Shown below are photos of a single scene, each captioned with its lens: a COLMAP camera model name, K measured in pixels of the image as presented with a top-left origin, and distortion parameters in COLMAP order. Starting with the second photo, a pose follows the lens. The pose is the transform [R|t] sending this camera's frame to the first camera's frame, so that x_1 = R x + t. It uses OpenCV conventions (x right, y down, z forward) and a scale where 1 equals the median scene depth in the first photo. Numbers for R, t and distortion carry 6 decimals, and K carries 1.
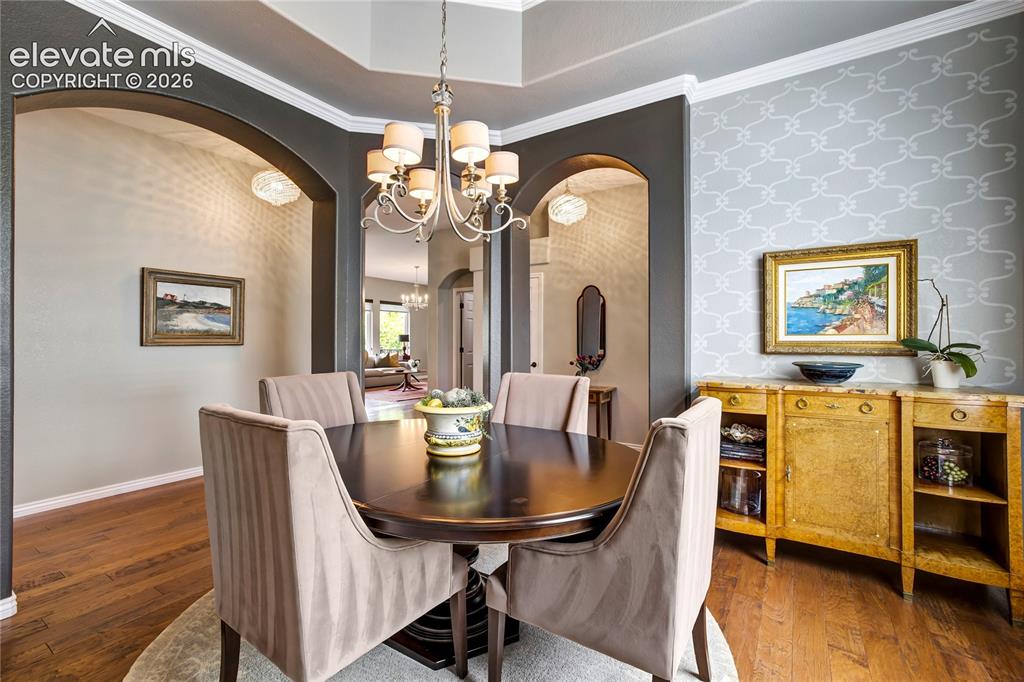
lens RADIAL K [[442.0, 0, 513.8], [0, 442.0, 341.8], [0, 0, 1]] dist [-0.000780, -0.000051]
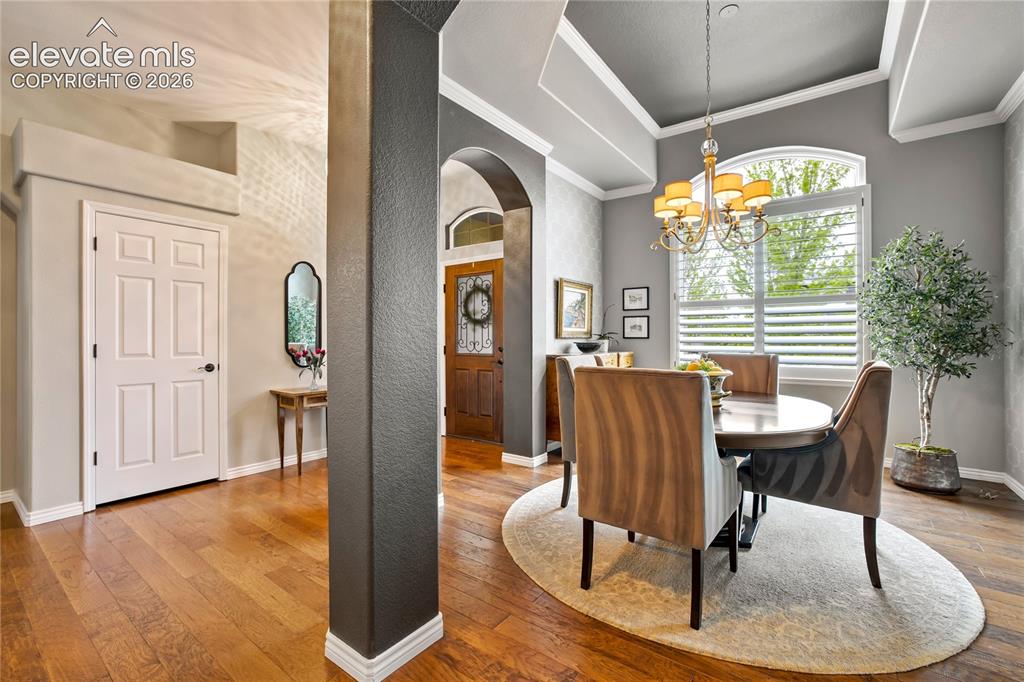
lens RADIAL K [[442.0, 0, 514.0], [0, 442.0, 334.3], [0, 0, 1]] dist [-0.000780, -0.000051]
pose [[0.076266, -0.003385, 0.997082, -0.590313], [0.002726, 0.999991, 0.003187, 0.002978], [-0.997084, 0.002475, 0.076274, 0.553660]]
